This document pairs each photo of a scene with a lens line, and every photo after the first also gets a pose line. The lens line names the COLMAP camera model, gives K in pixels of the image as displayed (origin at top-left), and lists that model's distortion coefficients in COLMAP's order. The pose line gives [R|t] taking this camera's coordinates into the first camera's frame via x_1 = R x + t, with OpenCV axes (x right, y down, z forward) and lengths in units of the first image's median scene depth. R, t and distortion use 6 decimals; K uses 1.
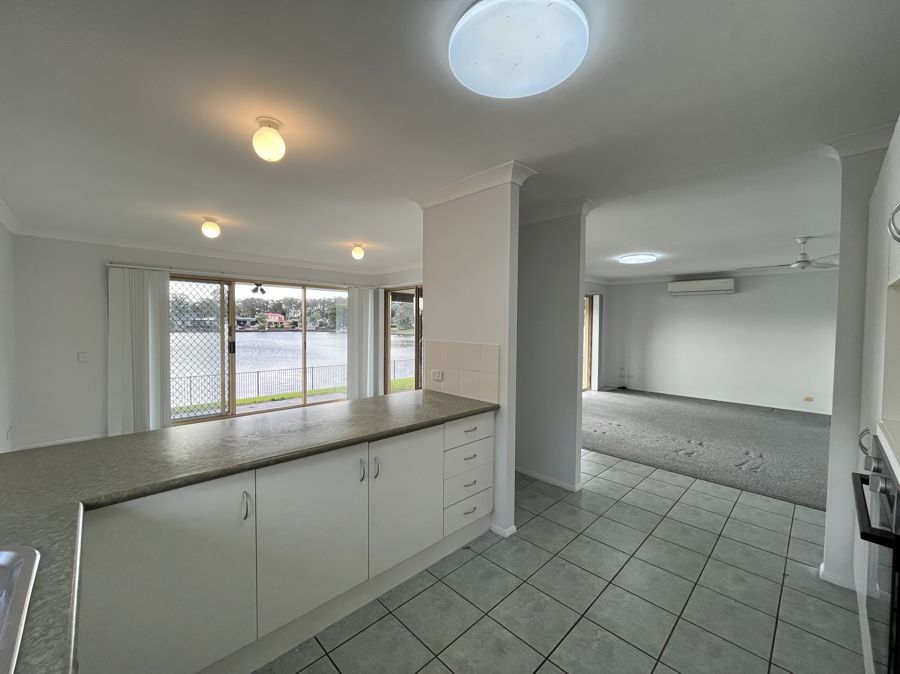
lens RADIAL K [[366.2, 0, 448.1], [0, 366.2, 338.8], [0, 0, 1]] dist [-0.004258, 0.000415]
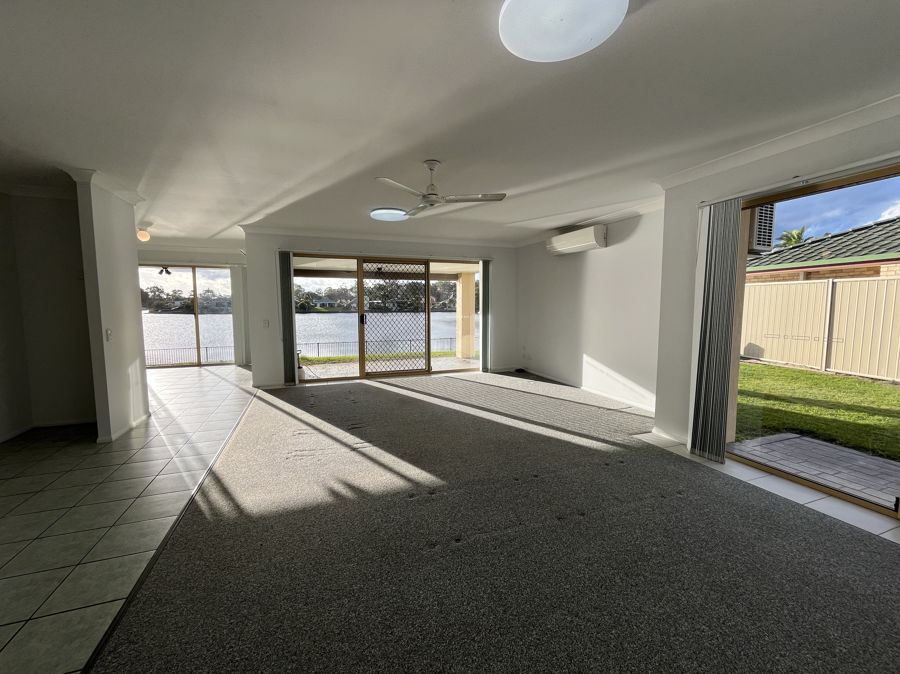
lens RADIAL K [[366.2, 0, 449.3], [0, 366.2, 335.5], [0, 0, 1]] dist [-0.004258, 0.000415]
pose [[0.918893, 0.025329, -0.393693, 0.987288], [-0.008211, 0.998948, 0.045105, 0.024217], [0.394421, -0.038214, 0.918135, 0.247124]]
